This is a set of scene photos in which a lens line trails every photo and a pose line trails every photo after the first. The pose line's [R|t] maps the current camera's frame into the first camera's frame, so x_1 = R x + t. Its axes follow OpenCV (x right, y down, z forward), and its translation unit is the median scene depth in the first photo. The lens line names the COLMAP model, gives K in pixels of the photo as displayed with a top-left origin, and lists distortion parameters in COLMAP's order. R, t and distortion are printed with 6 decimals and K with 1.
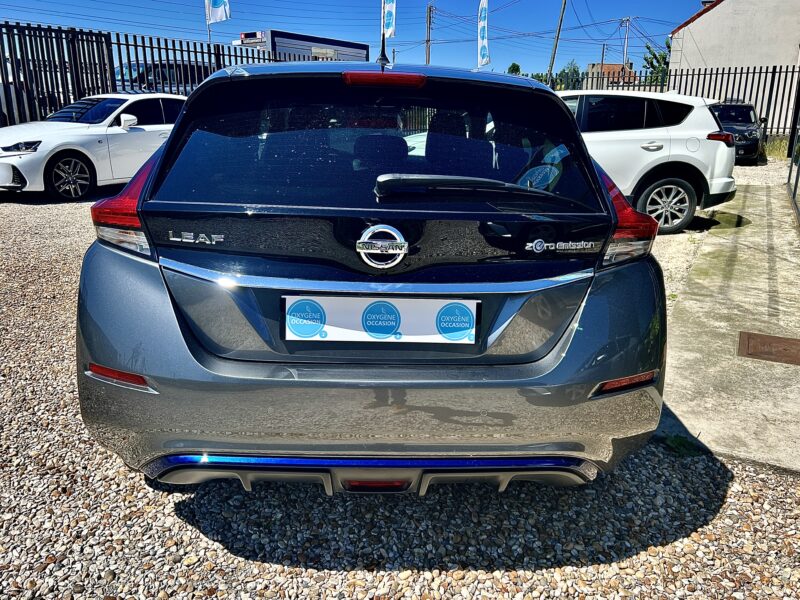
lens RADIAL K [[639.8, 0, 400.0], [0, 639.8, 300.0], [0, 0, 1]] dist [0.006646, 0.000726]
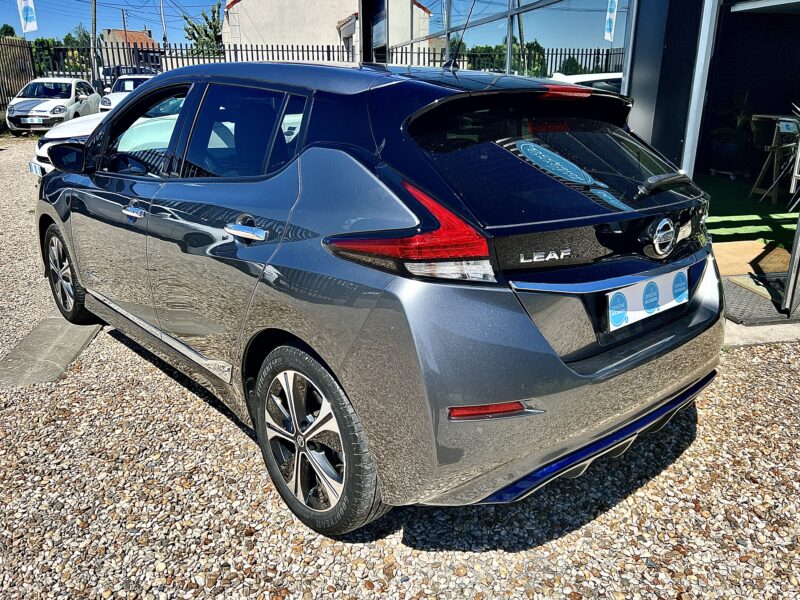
lens RADIAL K [[639.8, 0, 400.0], [0, 639.8, 300.0], [0, 0, 1]] dist [0.006646, 0.000726]
pose [[0.768560, -0.204644, 0.606165, -1.120114], [0.177809, 0.978459, 0.104887, -0.174794], [-0.614573, 0.027170, 0.788392, 0.328176]]
